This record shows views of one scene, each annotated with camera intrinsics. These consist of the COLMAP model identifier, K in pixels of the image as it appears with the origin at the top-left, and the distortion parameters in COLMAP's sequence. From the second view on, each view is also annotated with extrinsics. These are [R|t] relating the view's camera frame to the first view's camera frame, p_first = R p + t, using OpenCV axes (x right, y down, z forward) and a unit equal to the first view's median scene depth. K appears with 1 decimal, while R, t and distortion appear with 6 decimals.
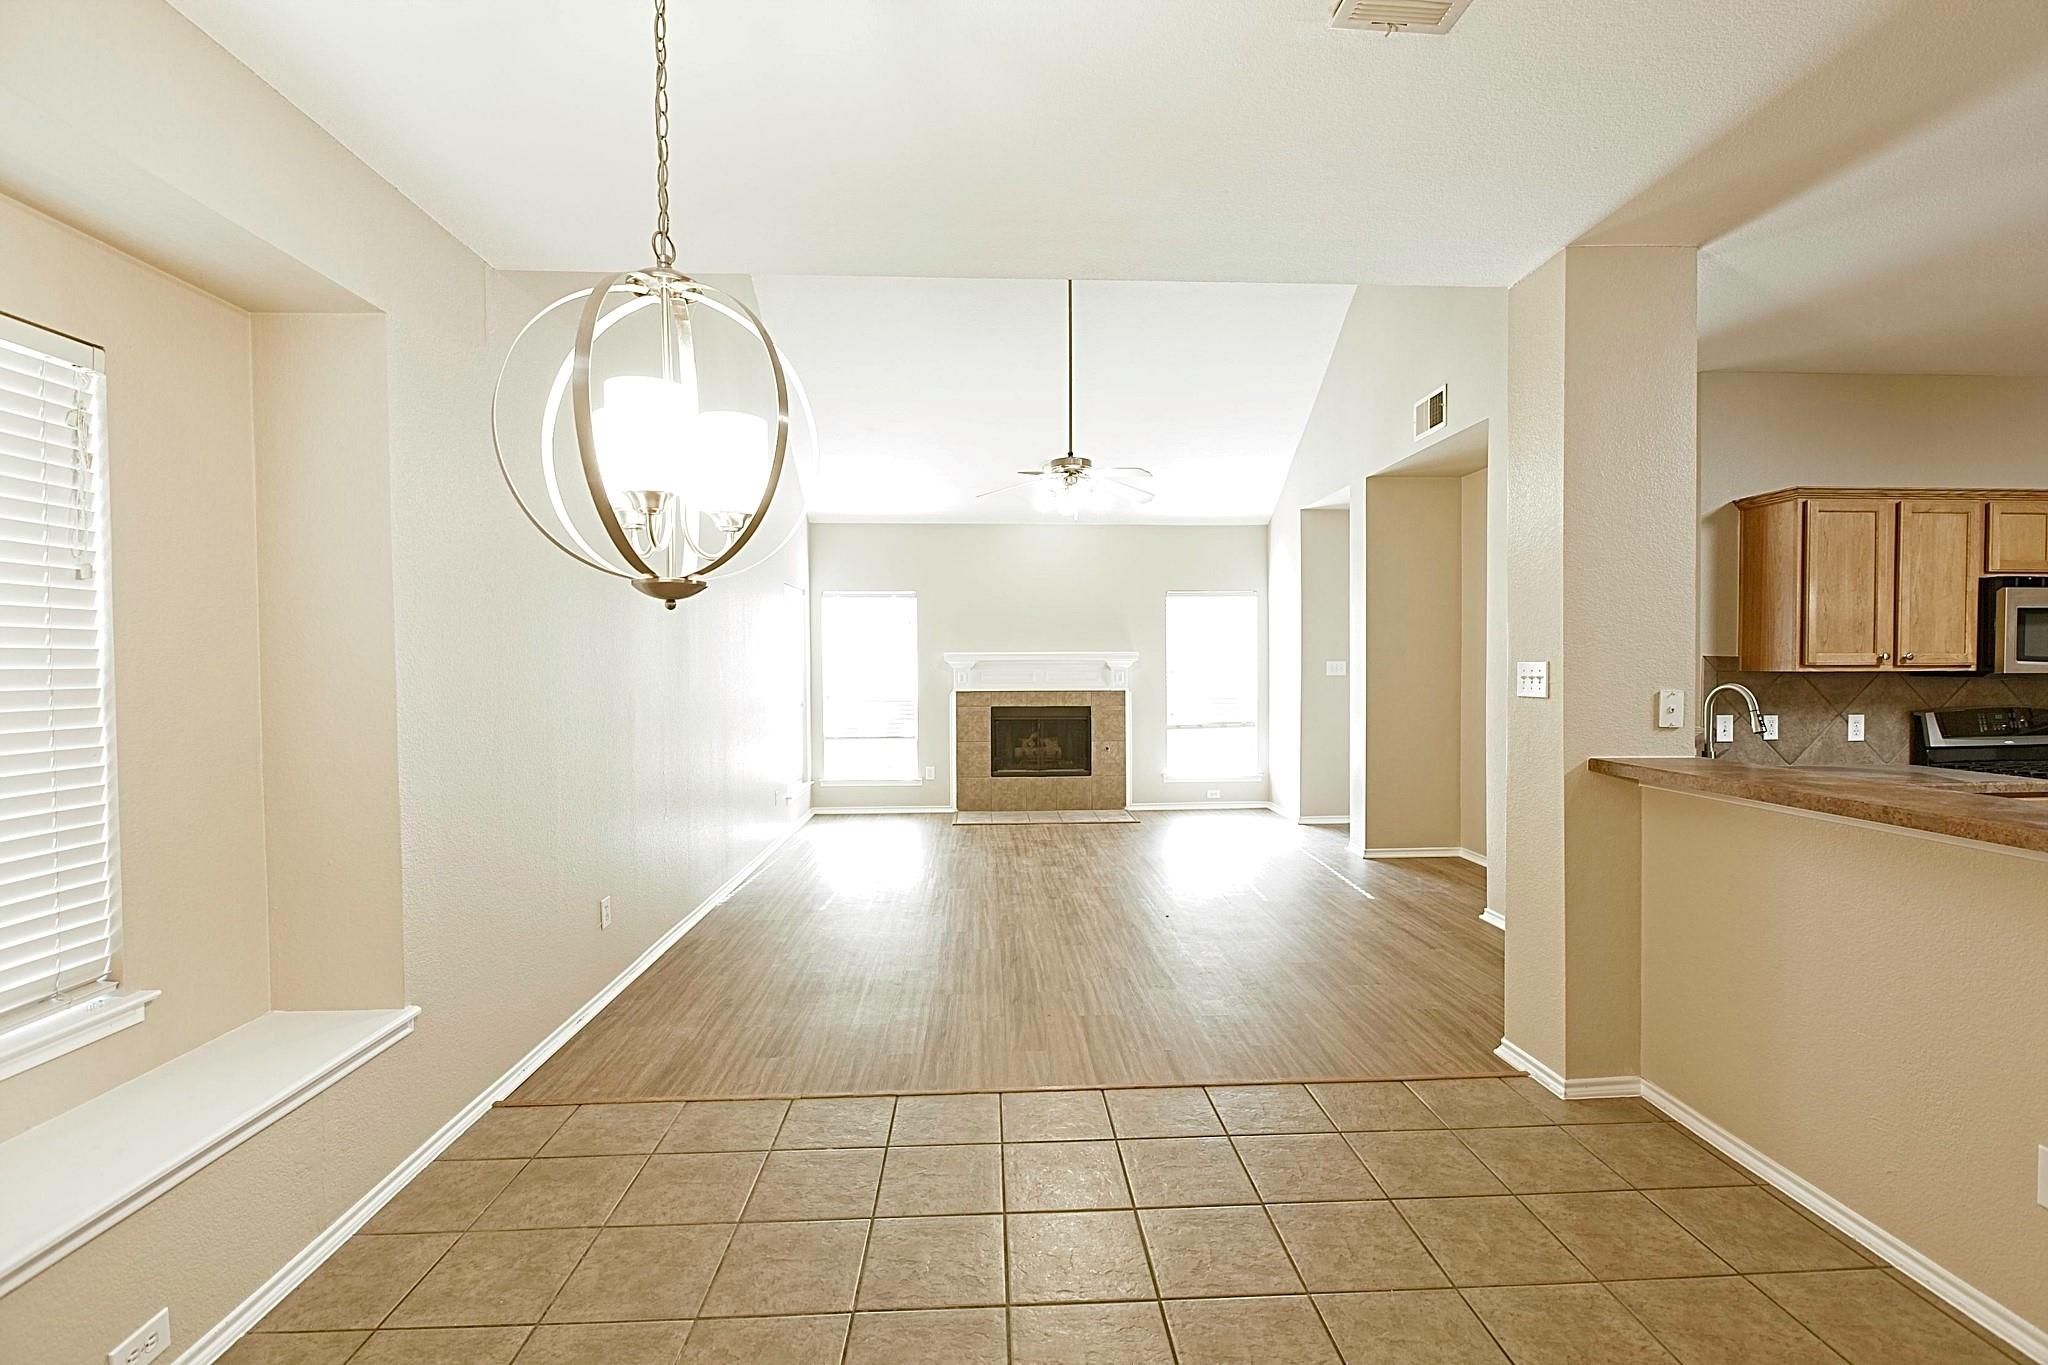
lens RADIAL K [[904.0, 0, 1024.0], [0, 904.0, 682.5], [0, 0, 1]] dist [0.001801, 0.000059]
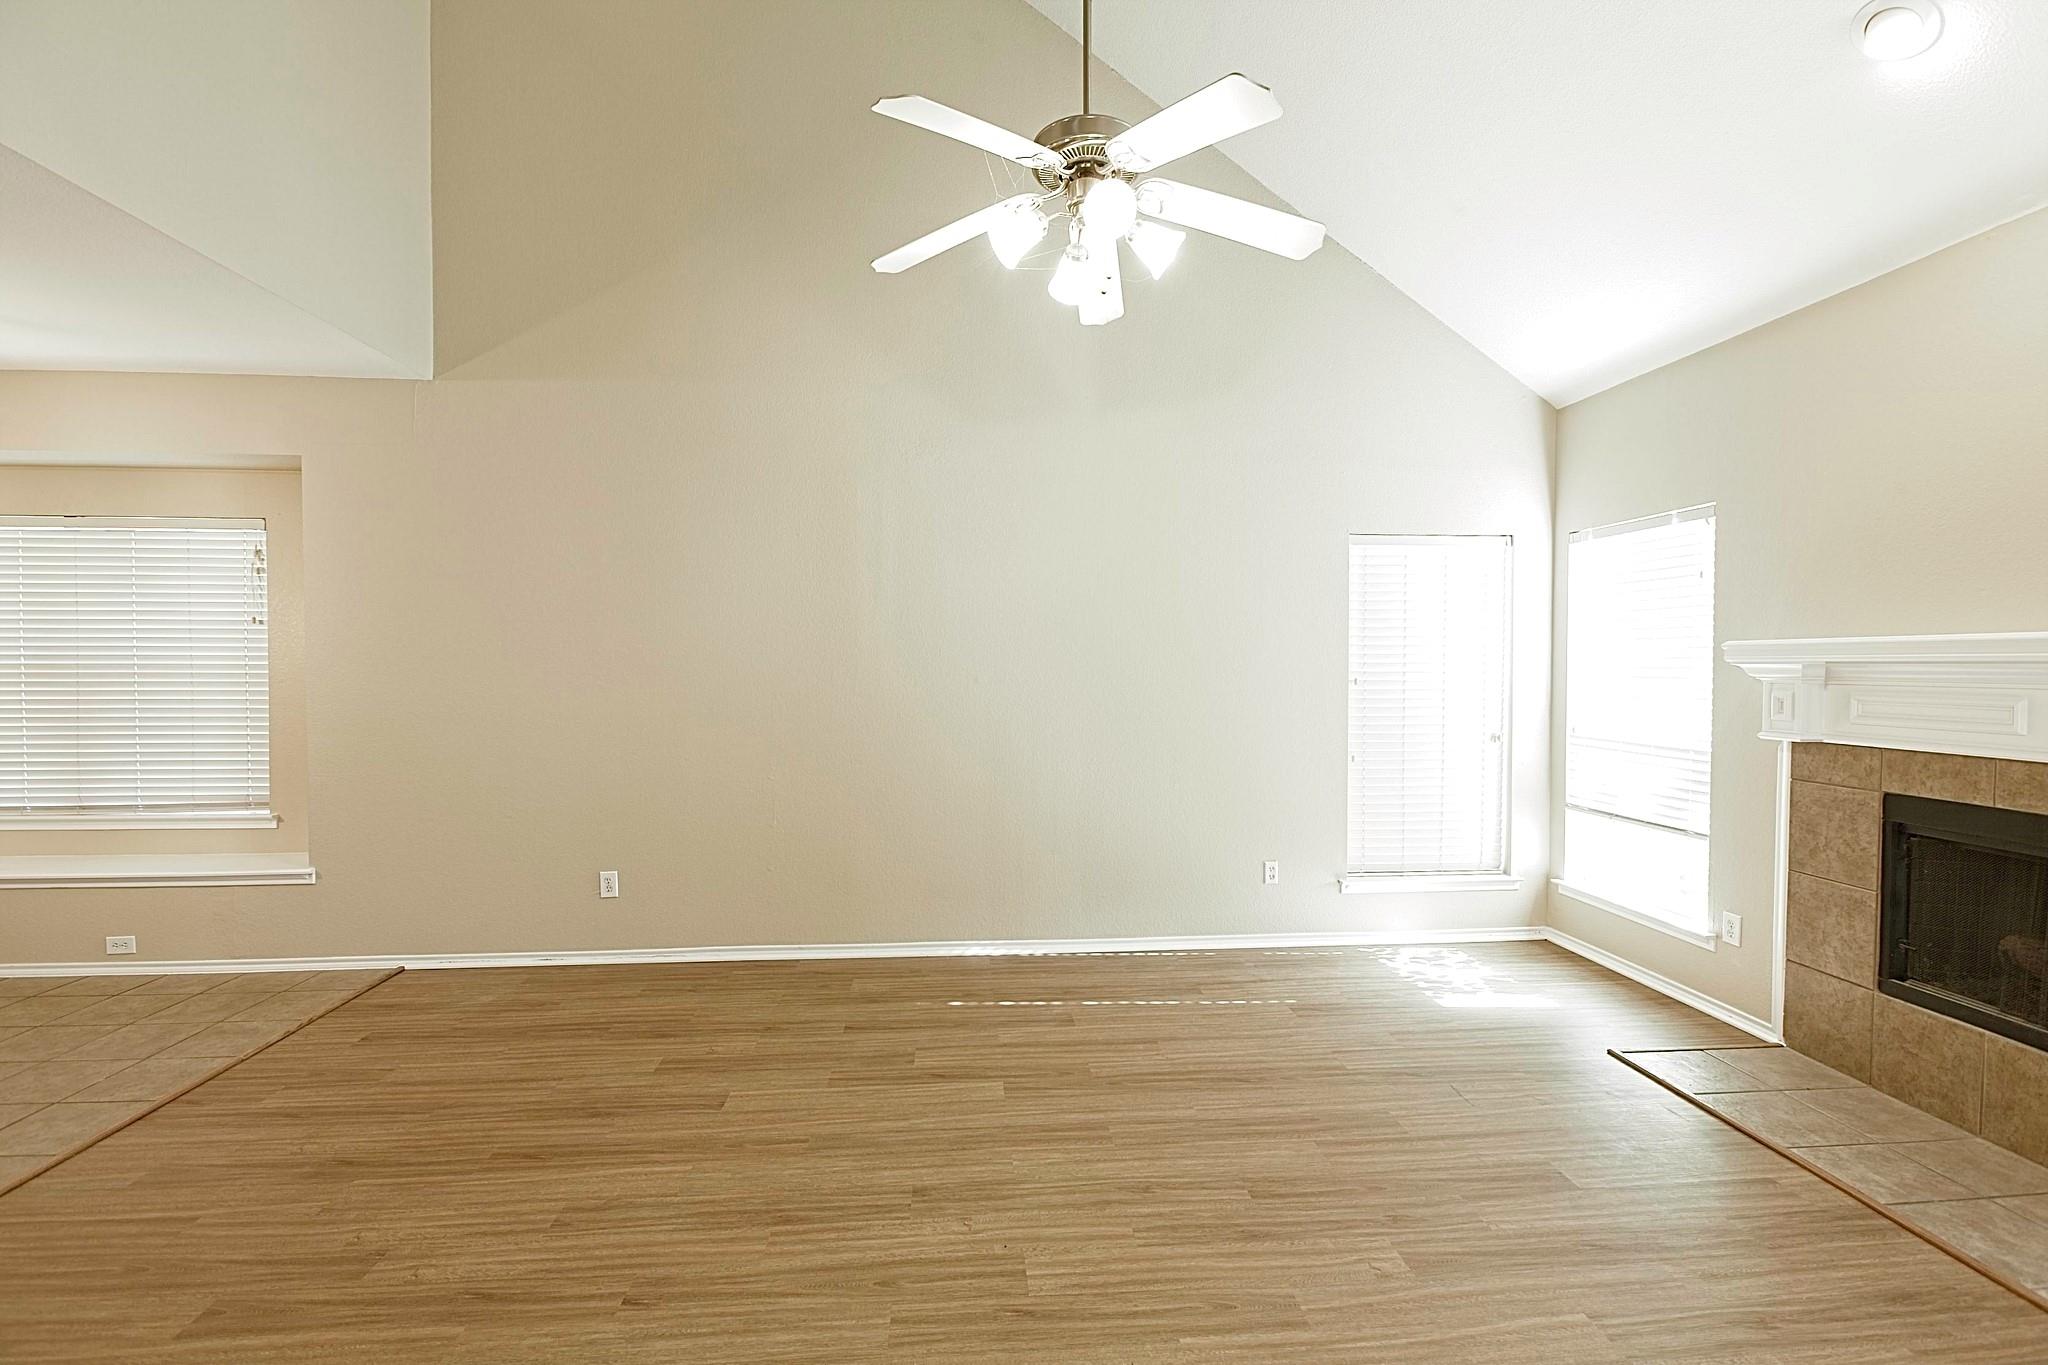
lens RADIAL K [[914.2, 0, 1024.0], [0, 914.2, 682.5], [0, 0, 1]] dist [-0.000584, -0.000479]
pose [[0.038961, 0.025761, -0.998909, 0.304792], [-0.024893, 0.999382, 0.024802, -0.016542], [0.998931, 0.023899, 0.039578, 0.654514]]
